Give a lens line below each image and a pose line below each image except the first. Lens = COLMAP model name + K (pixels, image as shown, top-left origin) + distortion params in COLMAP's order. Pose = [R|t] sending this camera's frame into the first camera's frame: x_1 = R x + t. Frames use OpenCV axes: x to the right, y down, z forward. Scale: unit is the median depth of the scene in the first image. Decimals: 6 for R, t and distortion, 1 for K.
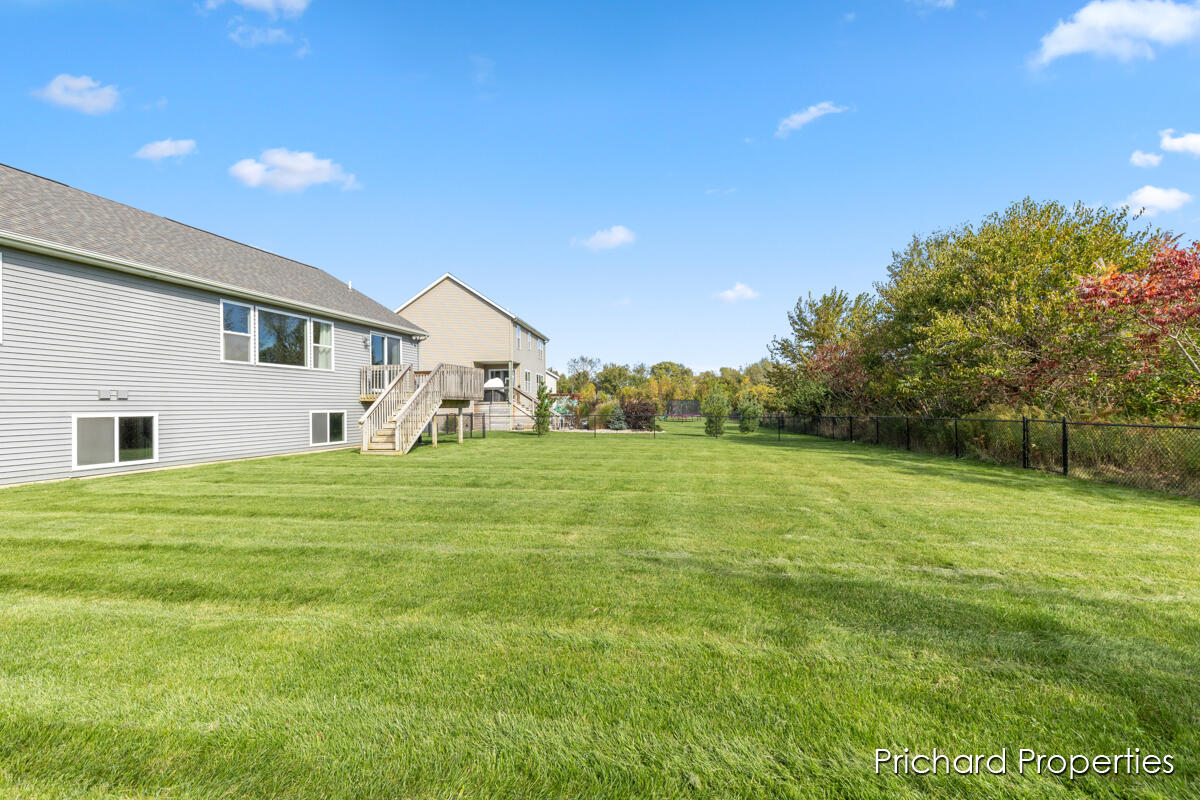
lens RADIAL K [[542.5, 0, 605.3], [0, 542.5, 404.6], [0, 0, 1]] dist [0.001658, 0.000654]
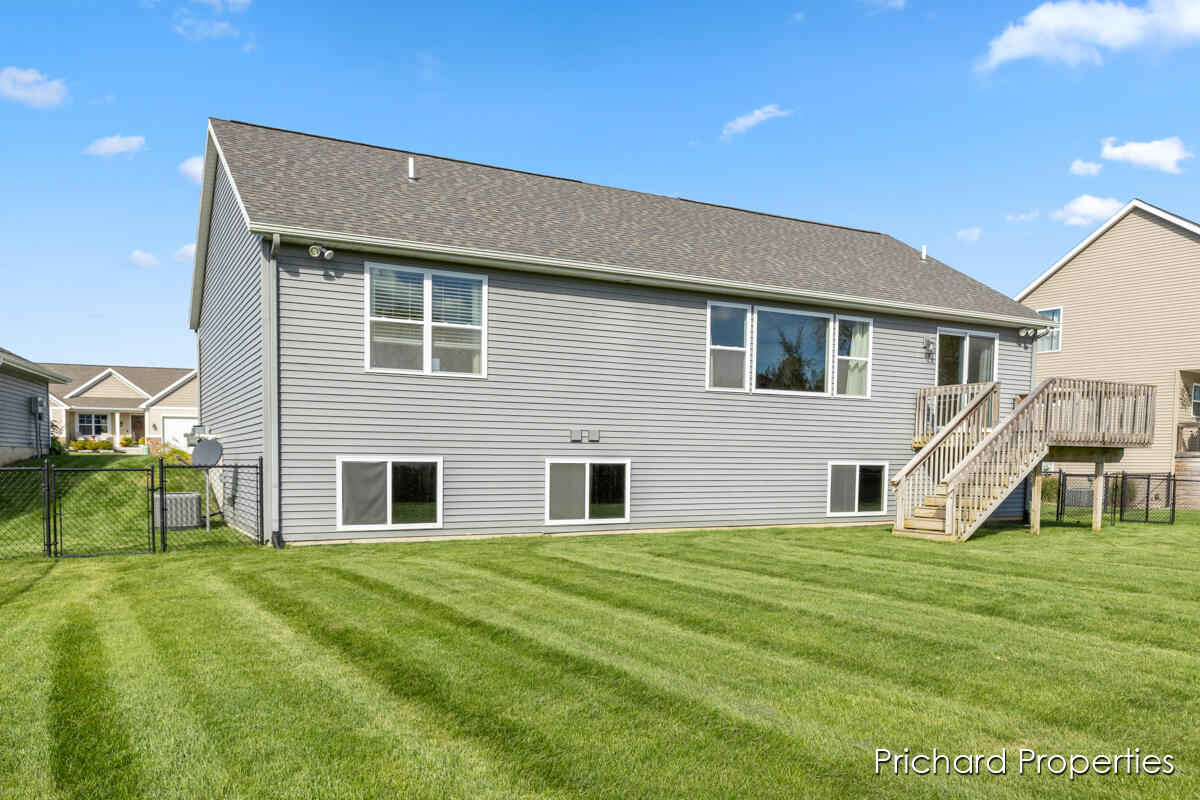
lens RADIAL K [[918.4, 0, 606.4], [0, 918.4, 509.4], [0, 0, 1]] dist [-0.000950, -0.005172]
pose [[0.661894, 0.063789, -0.746878, 0.102916], [-0.016940, 0.997391, 0.070172, -0.003623], [0.749406, -0.033794, 0.661248, 0.082198]]
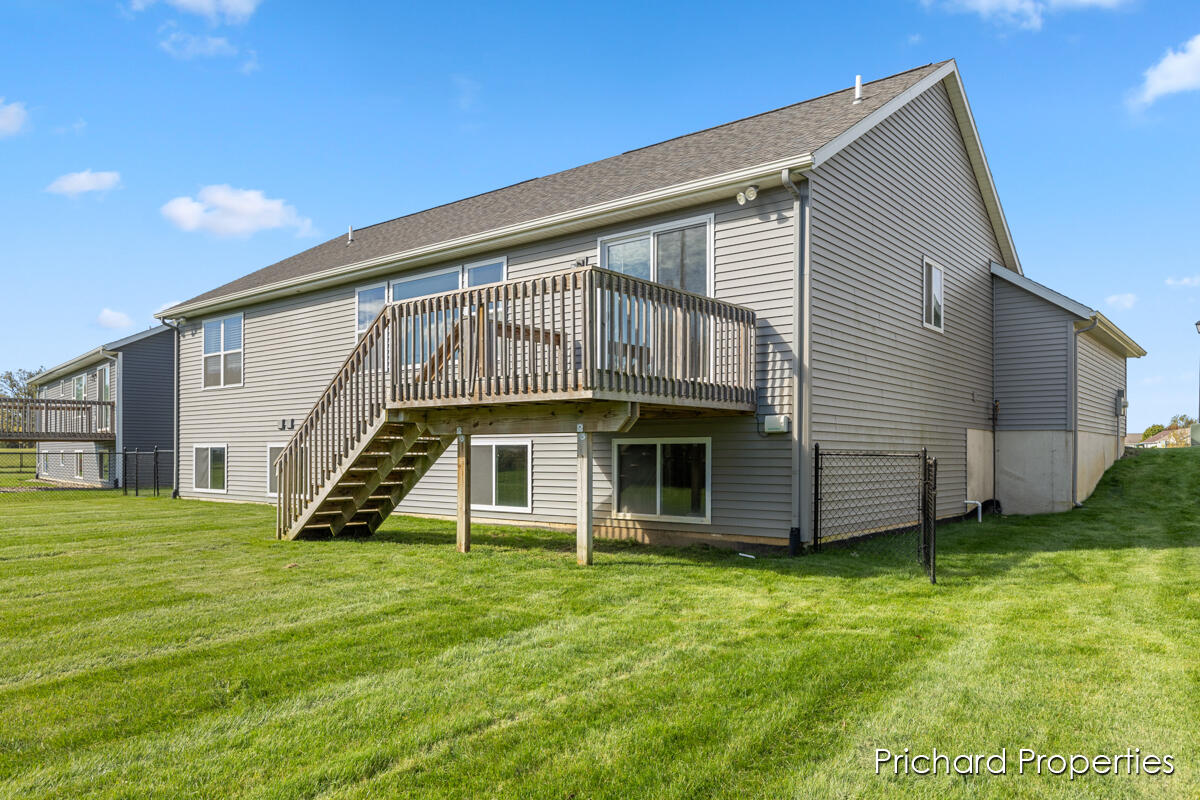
lens RADIAL K [[807.5, 0, 619.0], [0, 807.5, 433.2], [0, 0, 1]] dist [-0.003874, -0.003128]
pose [[-0.423426, -0.000844, -0.905930, 0.112614], [0.014369, 0.999868, -0.007647, 0.012653], [0.905817, -0.016255, -0.423358, 1.534635]]
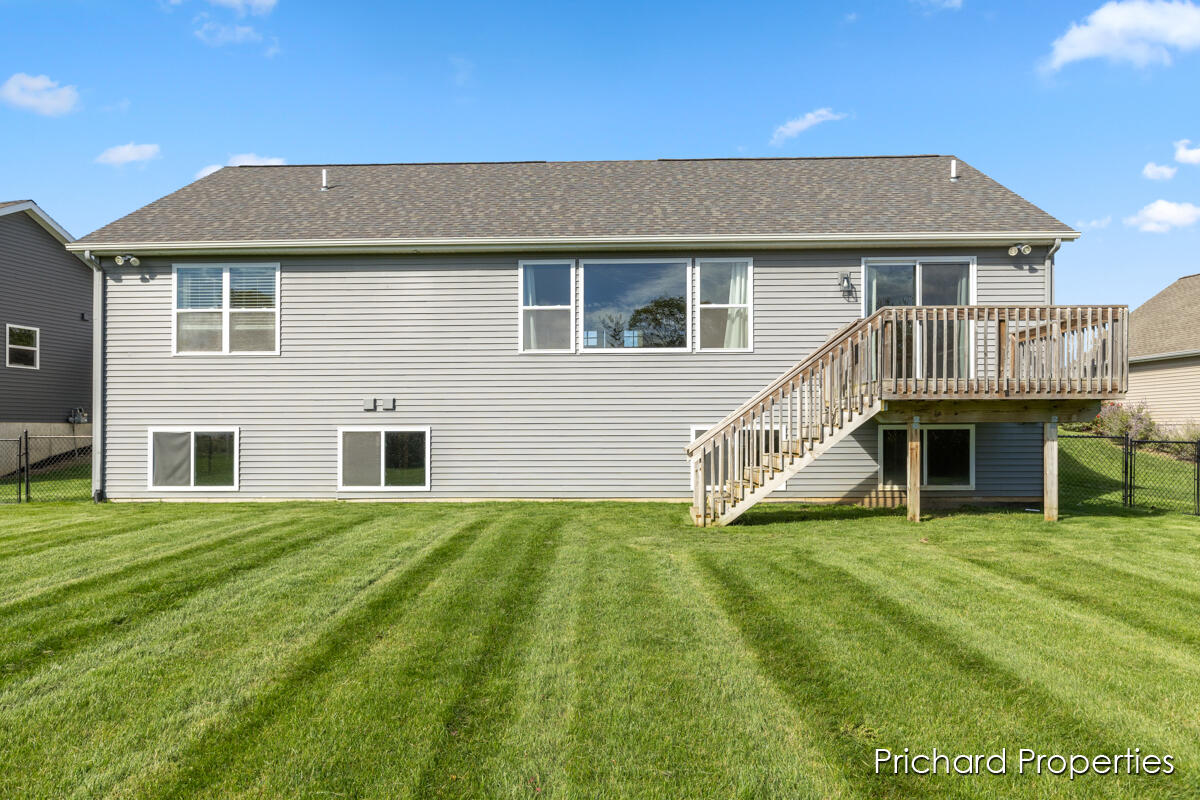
lens RADIAL K [[807.5, 0, 604.0], [0, 807.5, 411.2], [0, 0, 1]] dist [-0.003874, -0.003128]
pose [[0.185855, -0.003407, -0.982571, 0.264612], [0.005432, 0.999982, -0.002439, -0.002106], [0.982562, -0.004884, 0.185870, 0.787477]]
